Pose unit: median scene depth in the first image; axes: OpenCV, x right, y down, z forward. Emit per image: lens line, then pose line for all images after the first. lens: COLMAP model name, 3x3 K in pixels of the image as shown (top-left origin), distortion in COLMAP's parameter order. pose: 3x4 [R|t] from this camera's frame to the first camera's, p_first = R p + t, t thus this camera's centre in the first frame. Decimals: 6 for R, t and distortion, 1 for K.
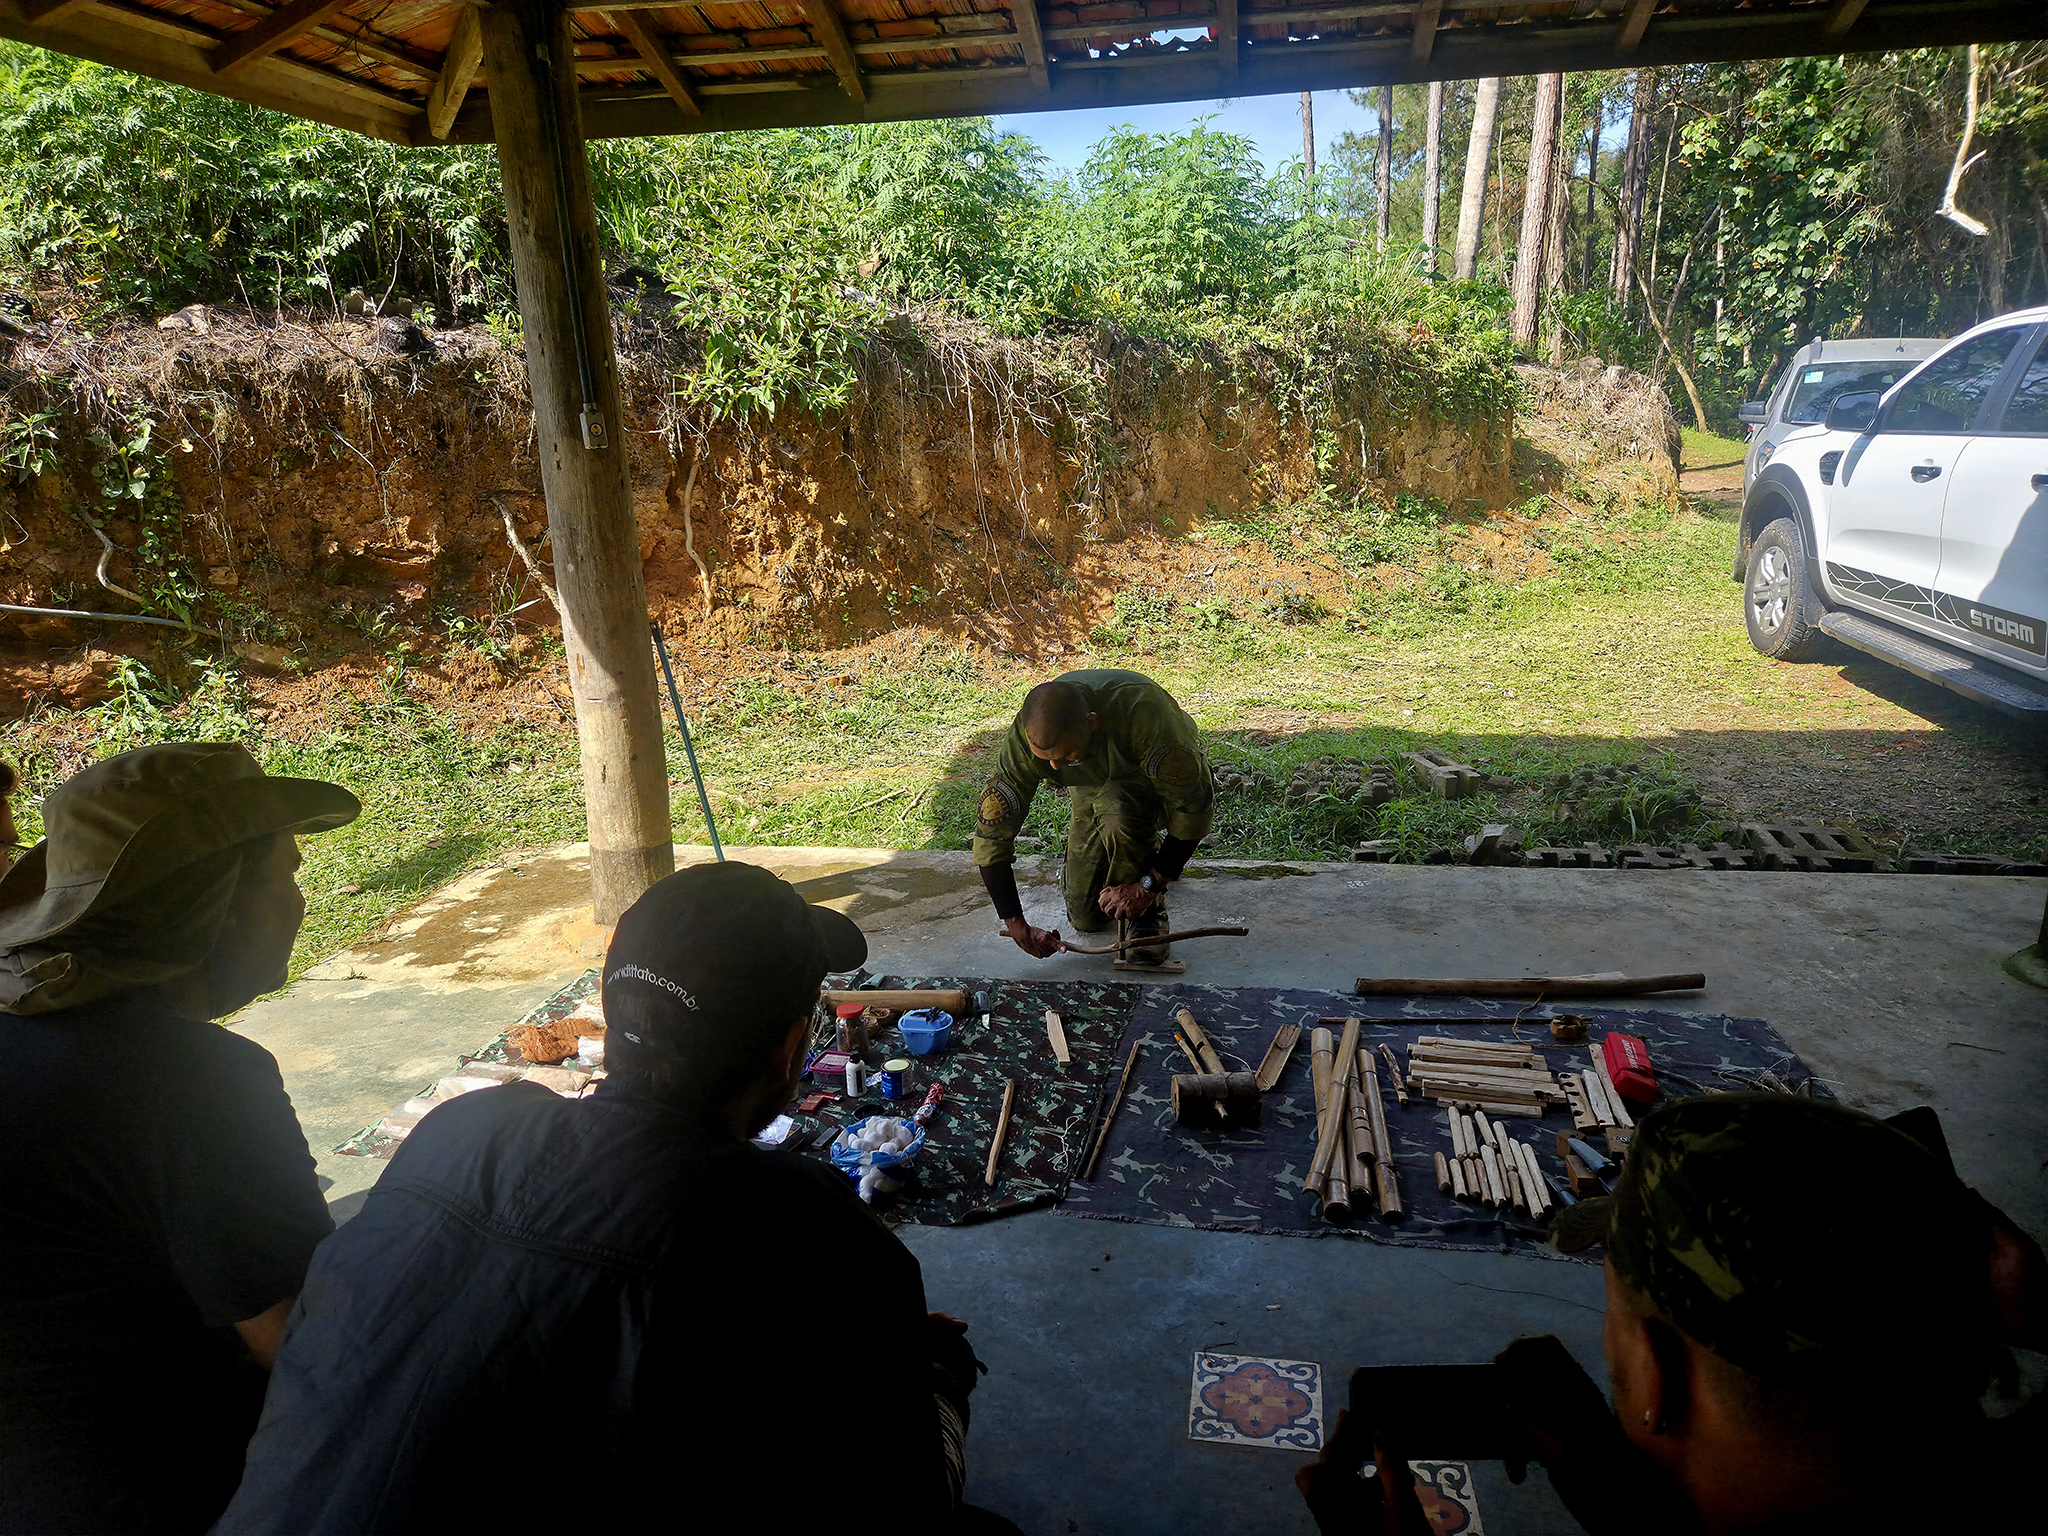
lens RADIAL K [[1375.2, 0, 999.4], [0, 1375.2, 777.1], [0, 0, 1]] dist [0.078133, -0.074199]
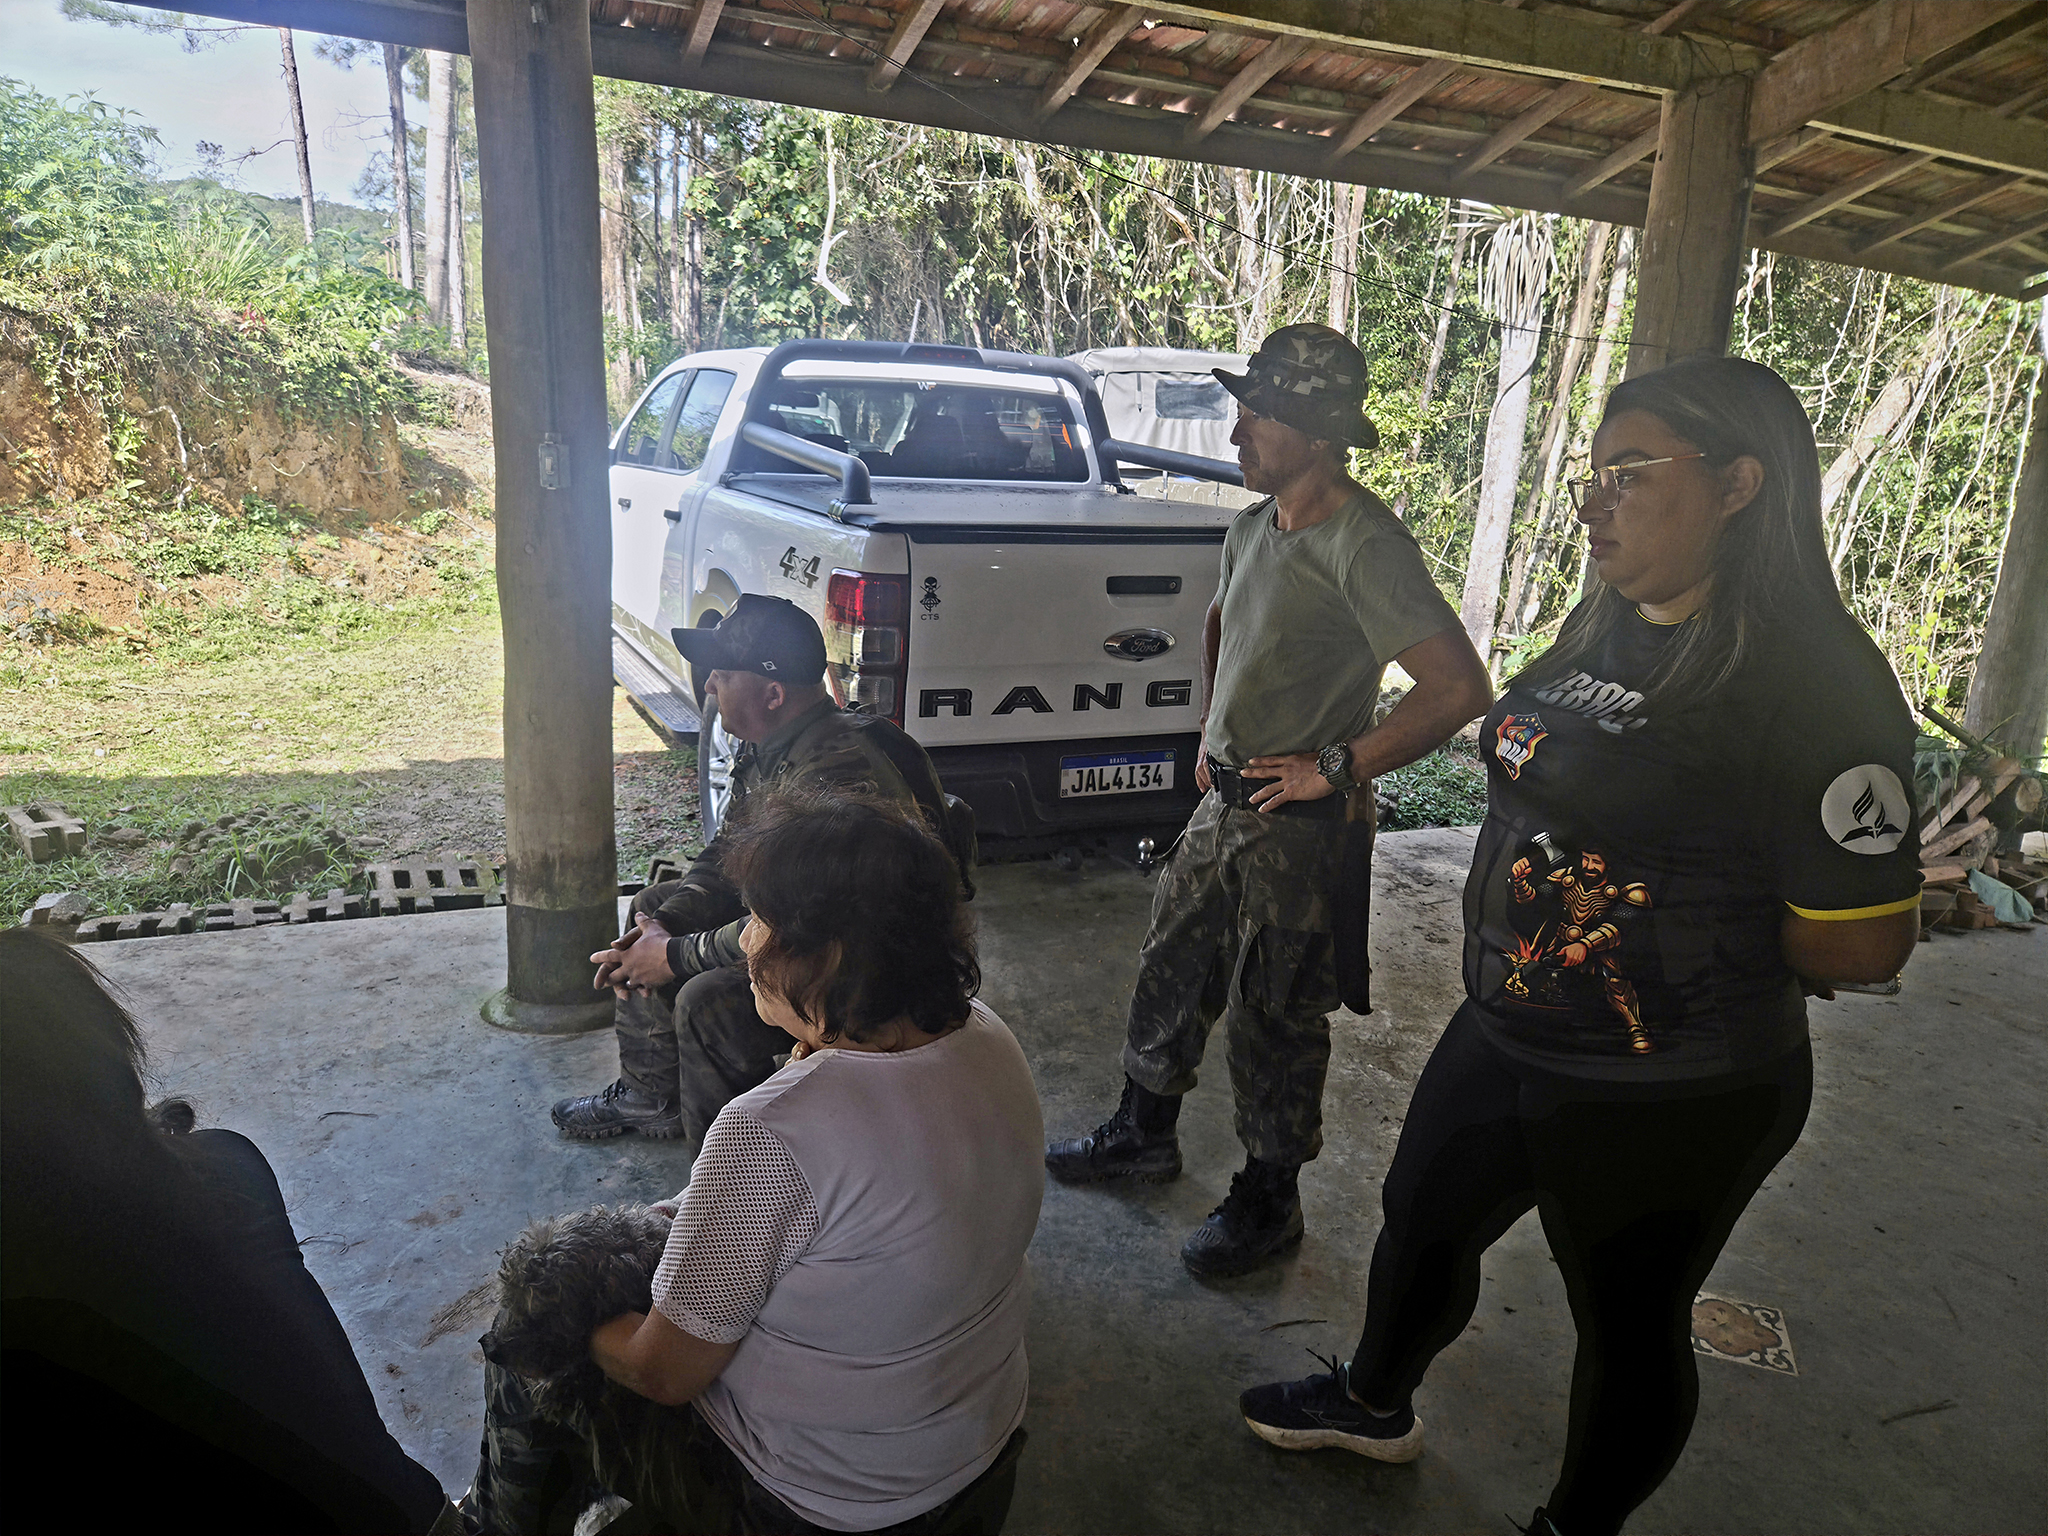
lens RADIAL K [[1375.2, 0, 999.4], [0, 1375.2, 777.1], [0, 0, 1]] dist [0.078133, -0.074199]
pose [[0.831104, -0.053329, 0.553554, 0.257903], [0.059976, 0.998181, 0.006117, -0.004247], [-0.552873, 0.028116, 0.832791, -0.002691]]
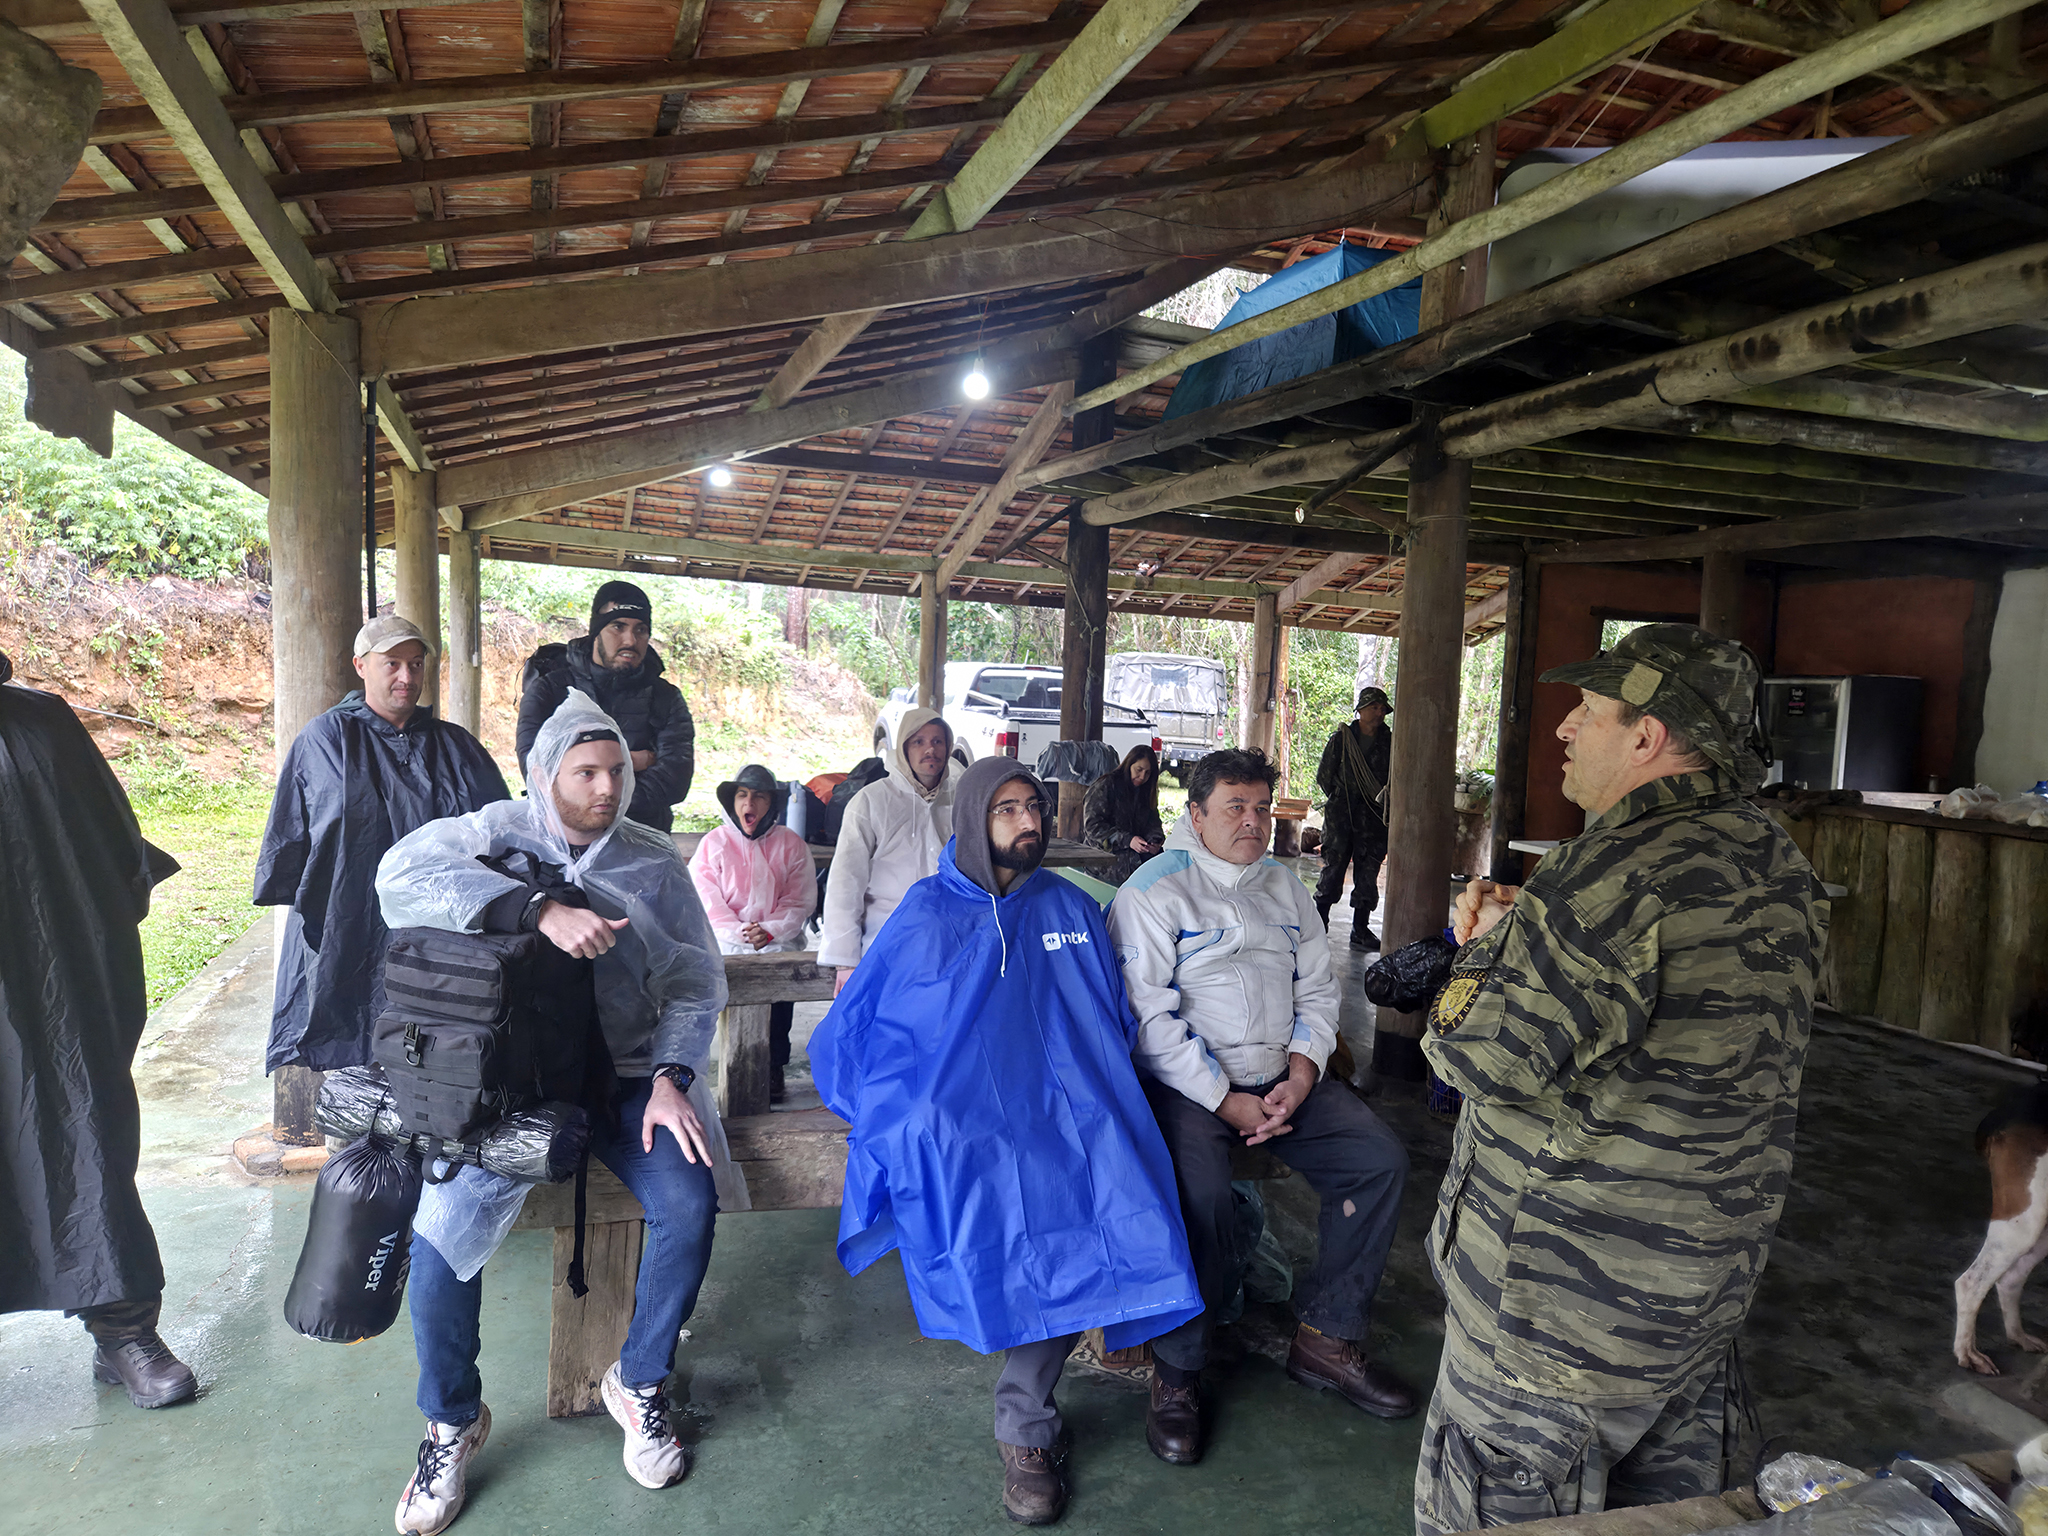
lens RADIAL K [[1375.2, 0, 999.4], [0, 1375.2, 777.1], [0, 0, 1]] dist [0.078133, -0.074199]
pose [[0.882617, 0.058267, 0.466468, -0.356092], [0.026550, 0.984526, -0.173214, 0.294930], [-0.469342, 0.165266, 0.867413, -1.122741]]
